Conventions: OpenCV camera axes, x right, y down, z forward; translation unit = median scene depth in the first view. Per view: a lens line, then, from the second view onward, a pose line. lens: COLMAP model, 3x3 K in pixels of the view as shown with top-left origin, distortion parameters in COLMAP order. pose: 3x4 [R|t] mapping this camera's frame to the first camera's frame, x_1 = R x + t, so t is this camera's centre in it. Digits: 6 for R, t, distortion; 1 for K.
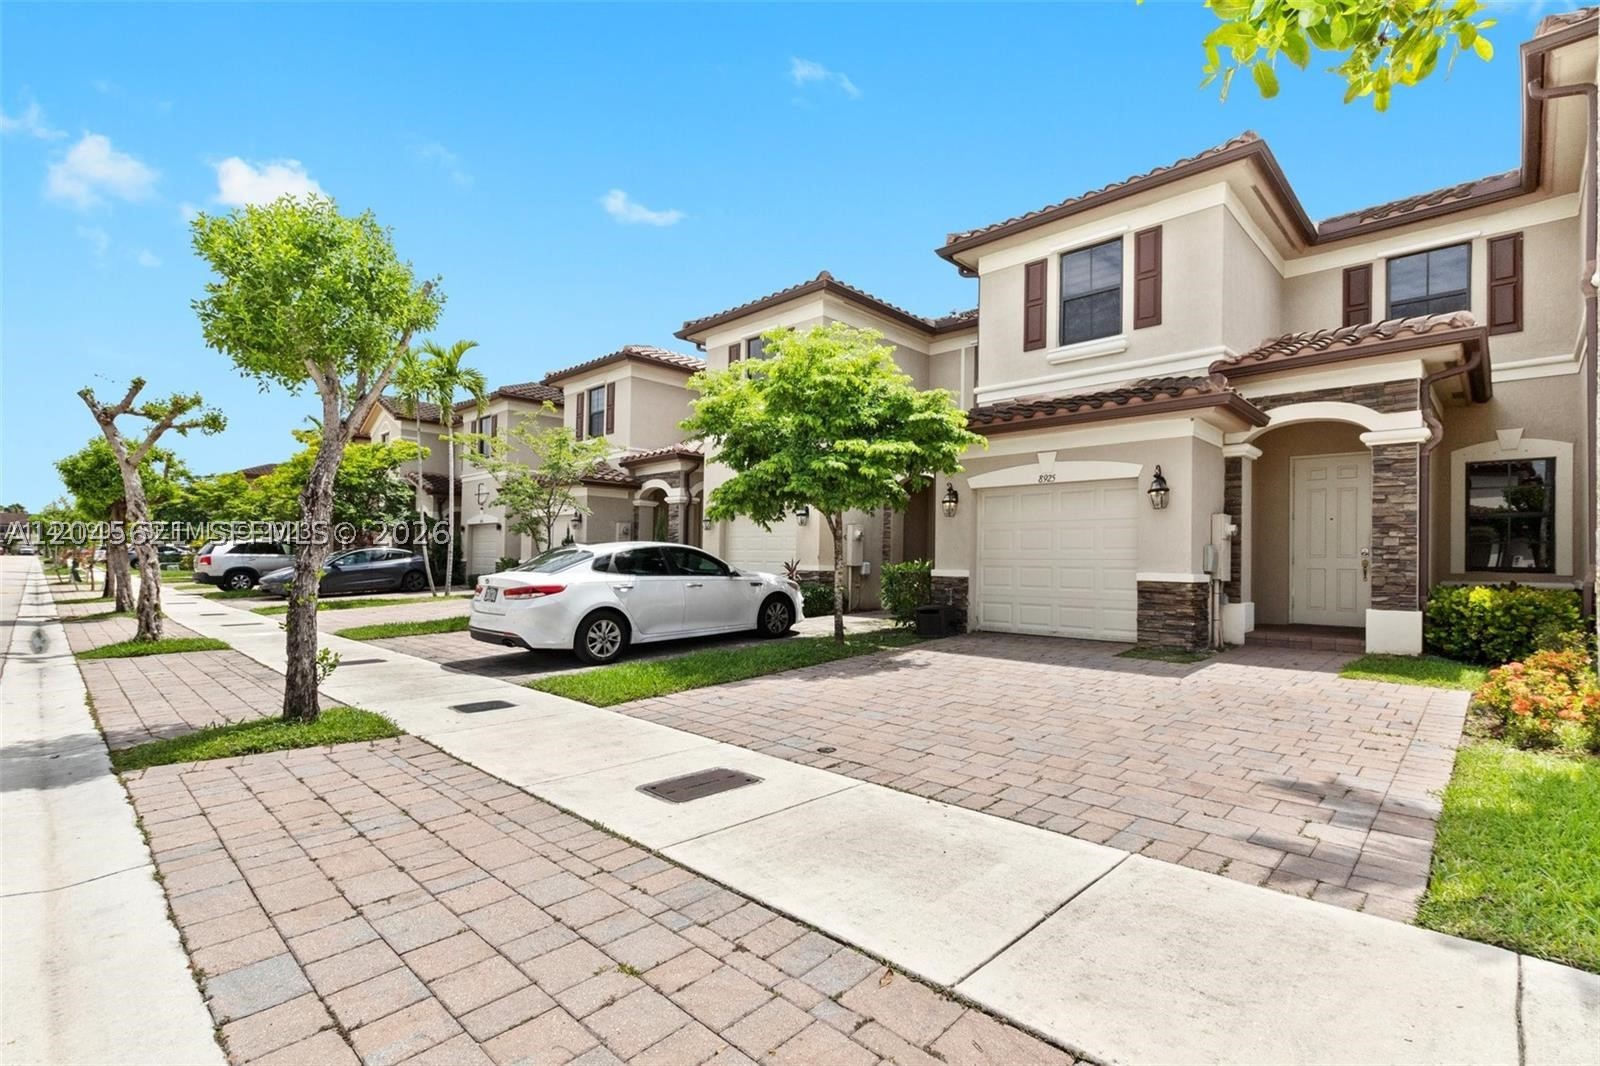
lens RADIAL K [[734.4, 0, 802.7], [0, 734.4, 537.3], [0, 0, 1]] dist [0.004766, -0.004628]
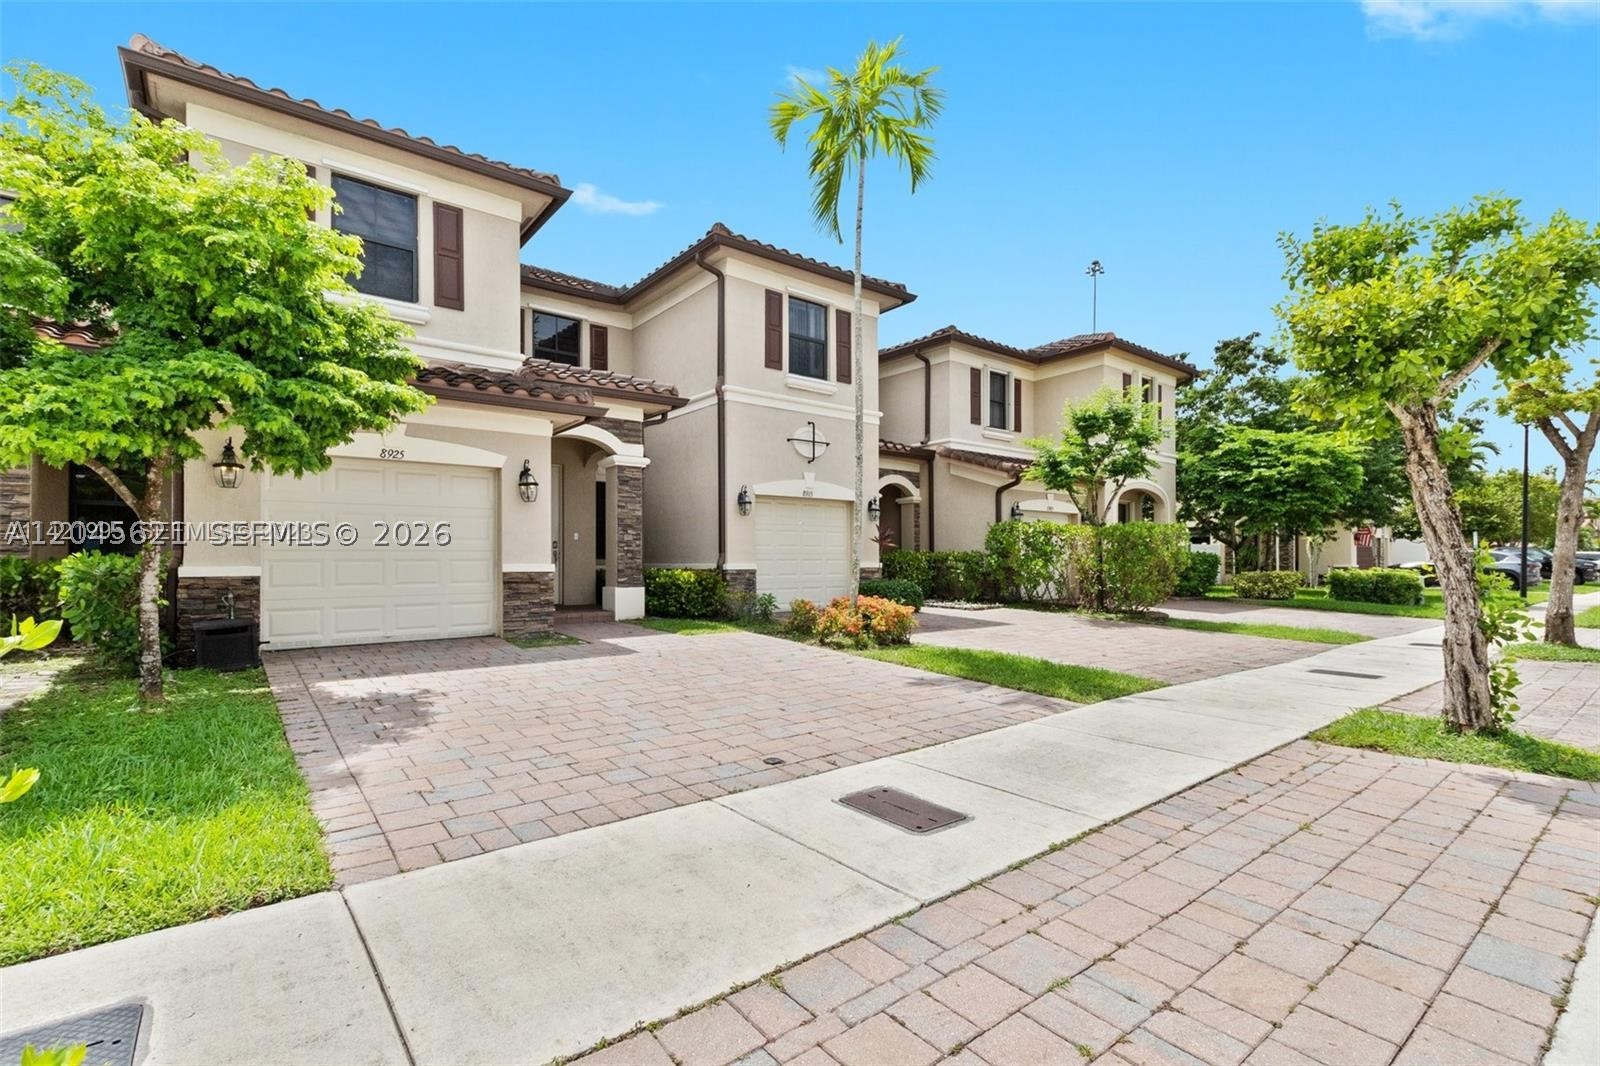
lens RADIAL K [[734.4, 0, 802.7], [0, 734.4, 537.3], [0, 0, 1]] dist [0.004766, -0.004628]
pose [[0.131257, 0.016436, 0.991212, -0.932325], [-0.029529, 0.999484, -0.012663, 0.025053], [-0.990909, -0.027608, 0.131674, 0.916744]]
